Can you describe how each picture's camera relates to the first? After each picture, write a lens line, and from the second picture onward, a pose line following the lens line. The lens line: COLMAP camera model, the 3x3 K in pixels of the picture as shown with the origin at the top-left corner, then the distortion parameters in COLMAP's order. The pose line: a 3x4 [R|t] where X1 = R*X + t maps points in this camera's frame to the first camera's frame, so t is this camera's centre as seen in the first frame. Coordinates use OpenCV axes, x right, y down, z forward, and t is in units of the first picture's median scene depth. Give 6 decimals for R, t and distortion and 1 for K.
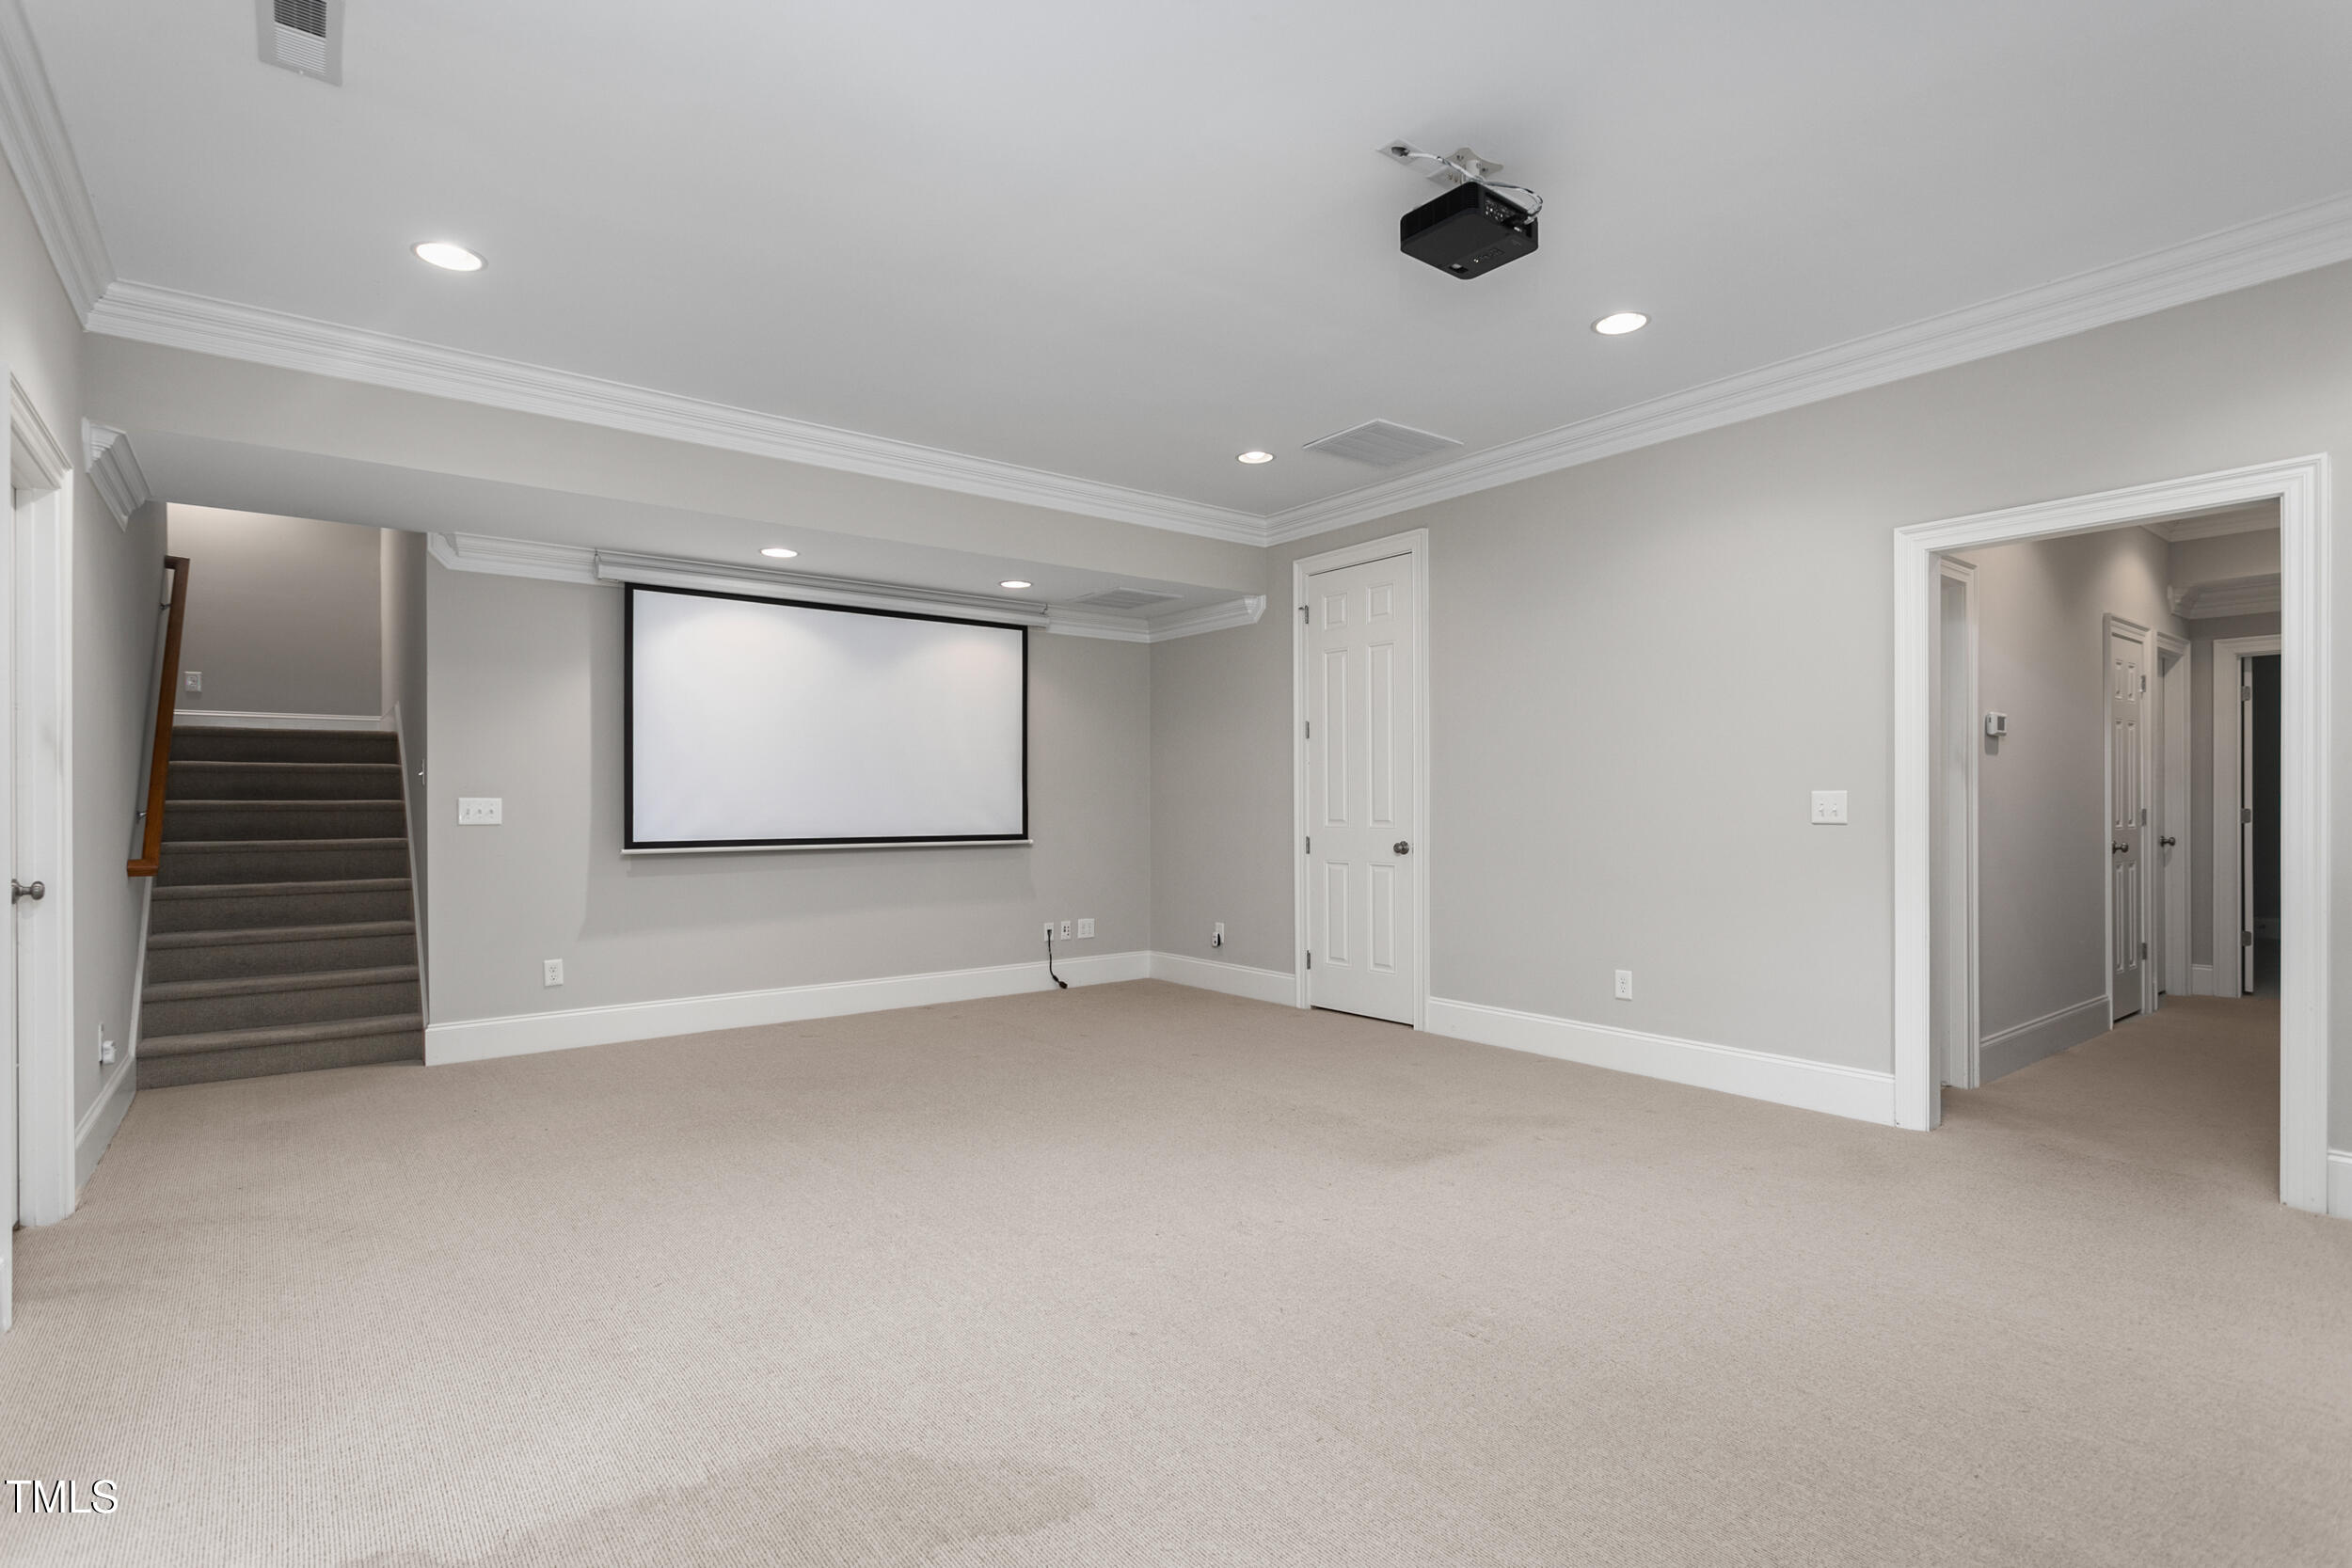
lens RADIAL K [[1134.8, 0, 1179.5], [0, 1134.8, 787.1], [0, 0, 1]] dist [0.005857, 0.000727]
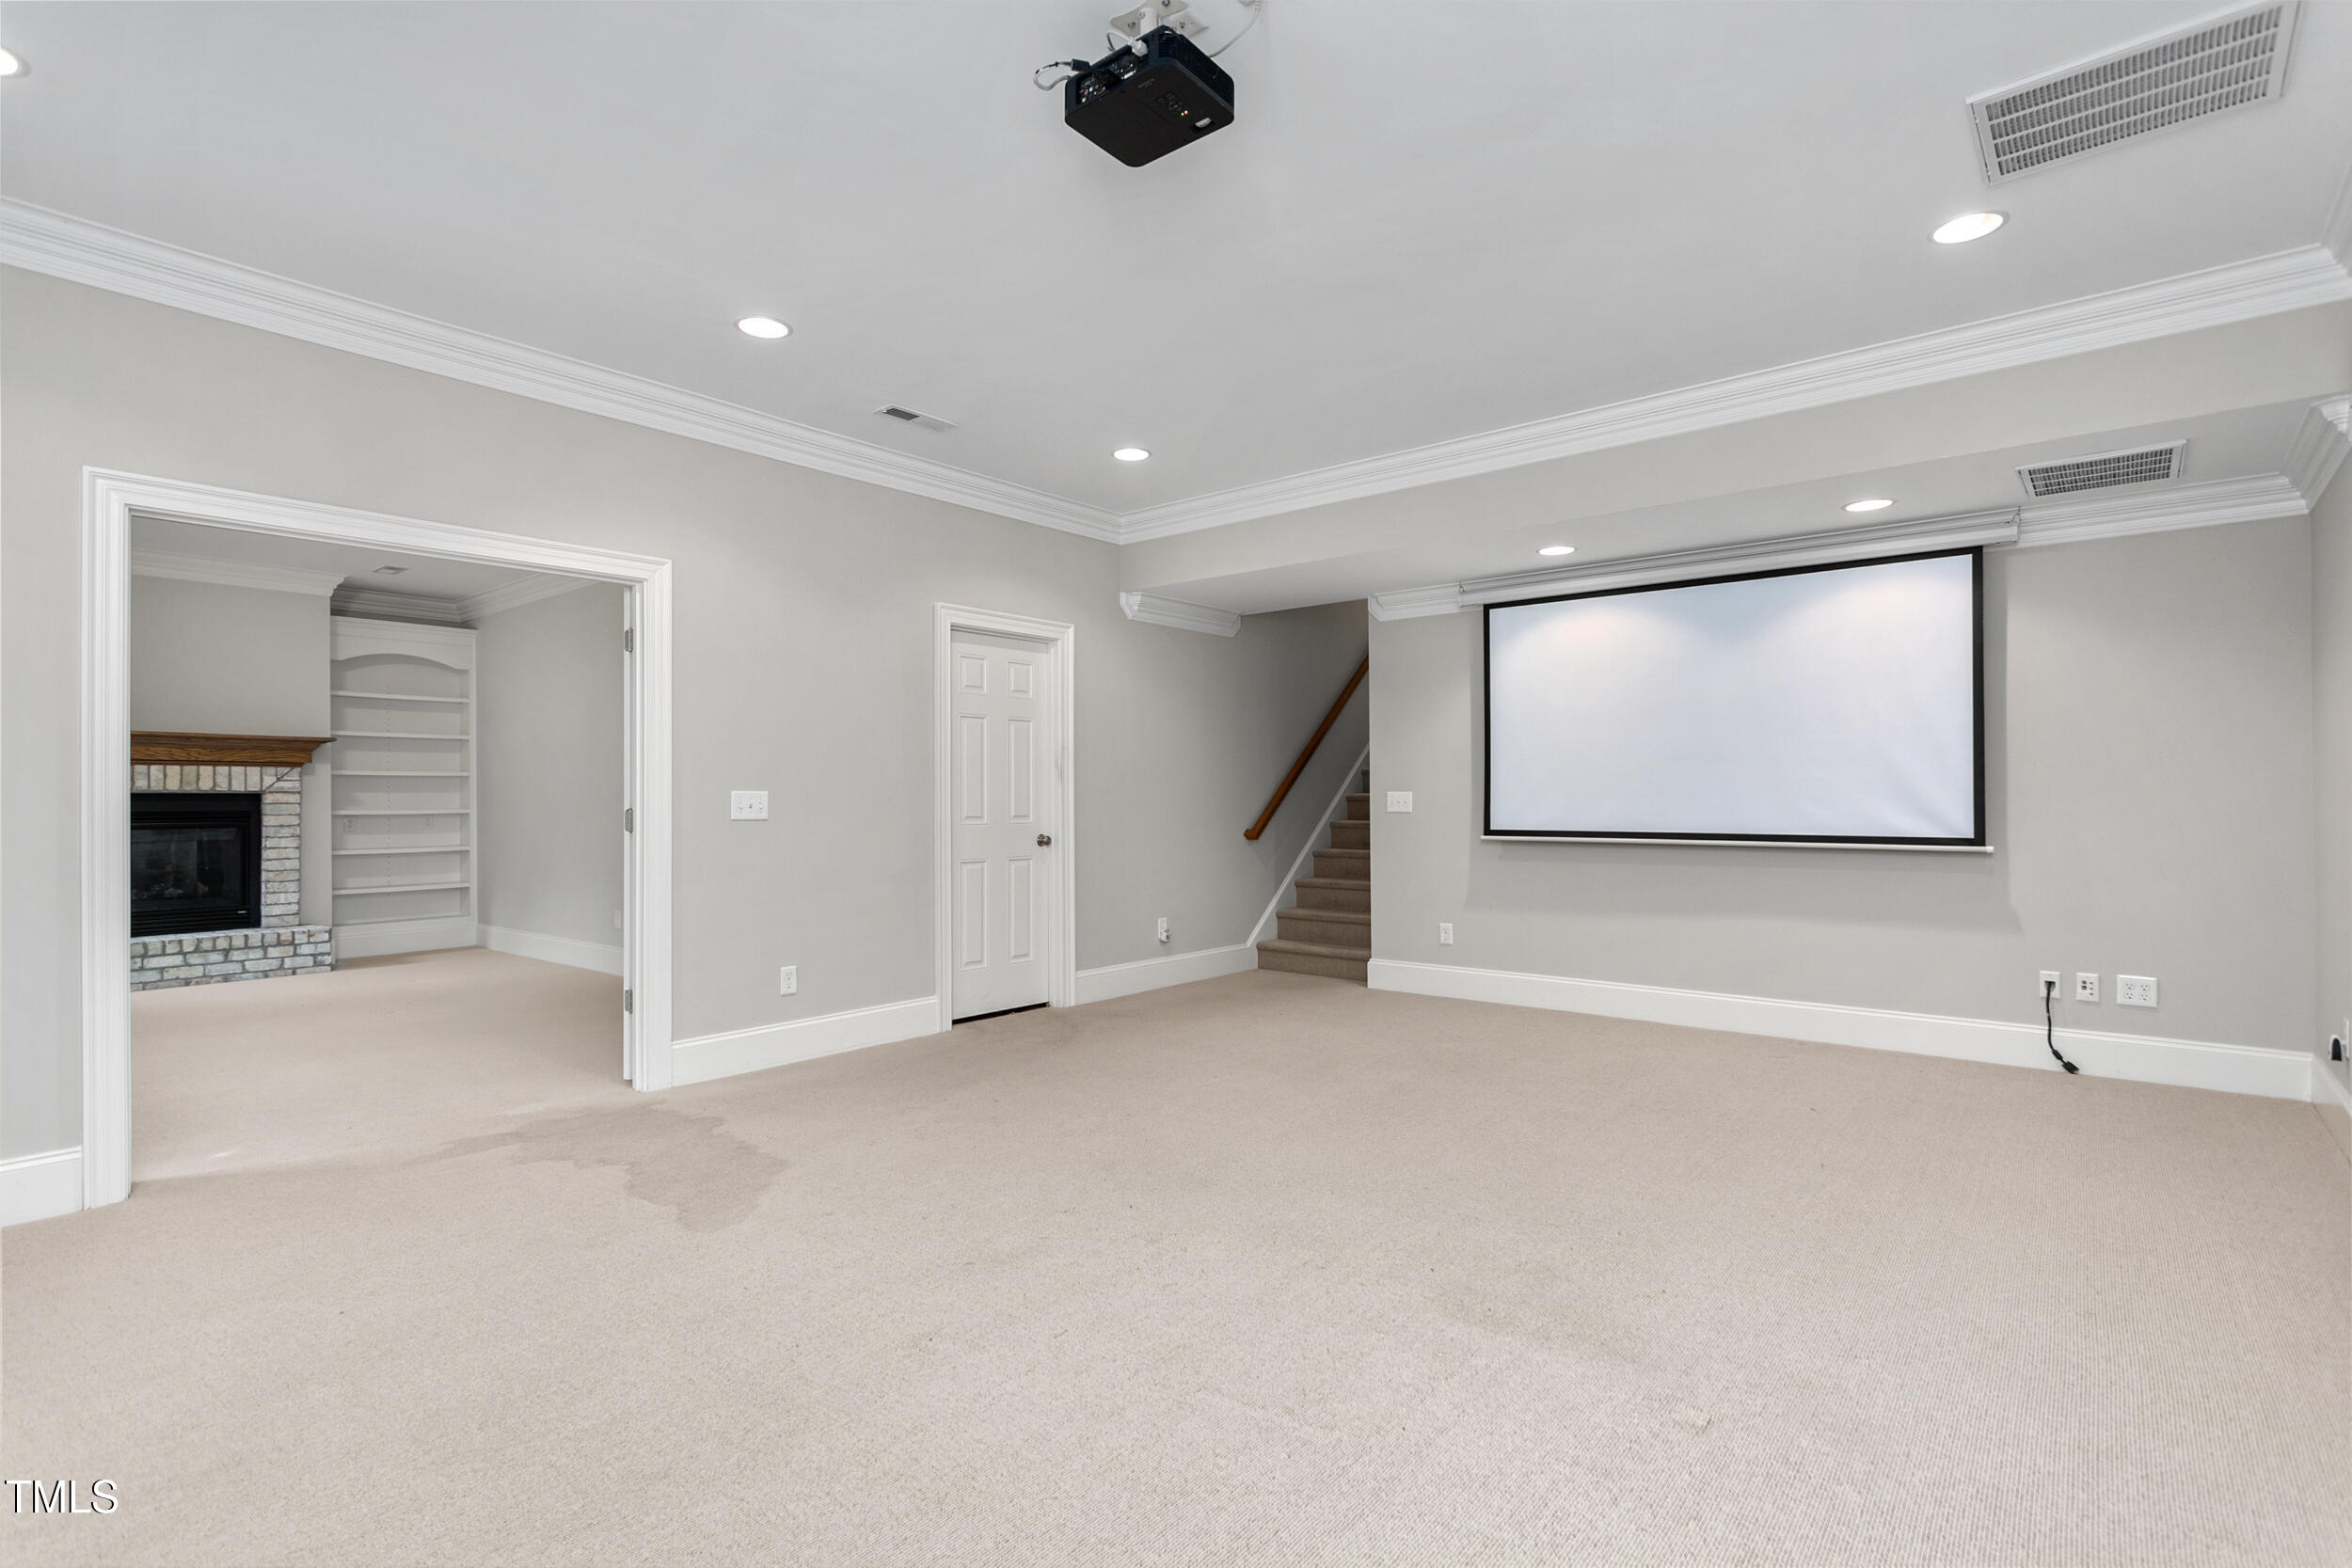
lens RADIAL K [[1134.8, 0, 1180.2], [0, 1134.8, 786.4], [0, 0, 1]] dist [0.005857, 0.000727]
pose [[0.208134, -0.009159, -0.978057, 0.574222], [0.016053, 0.999853, -0.005947, 0.006419], [0.977969, -0.014463, 0.208250, 0.454185]]
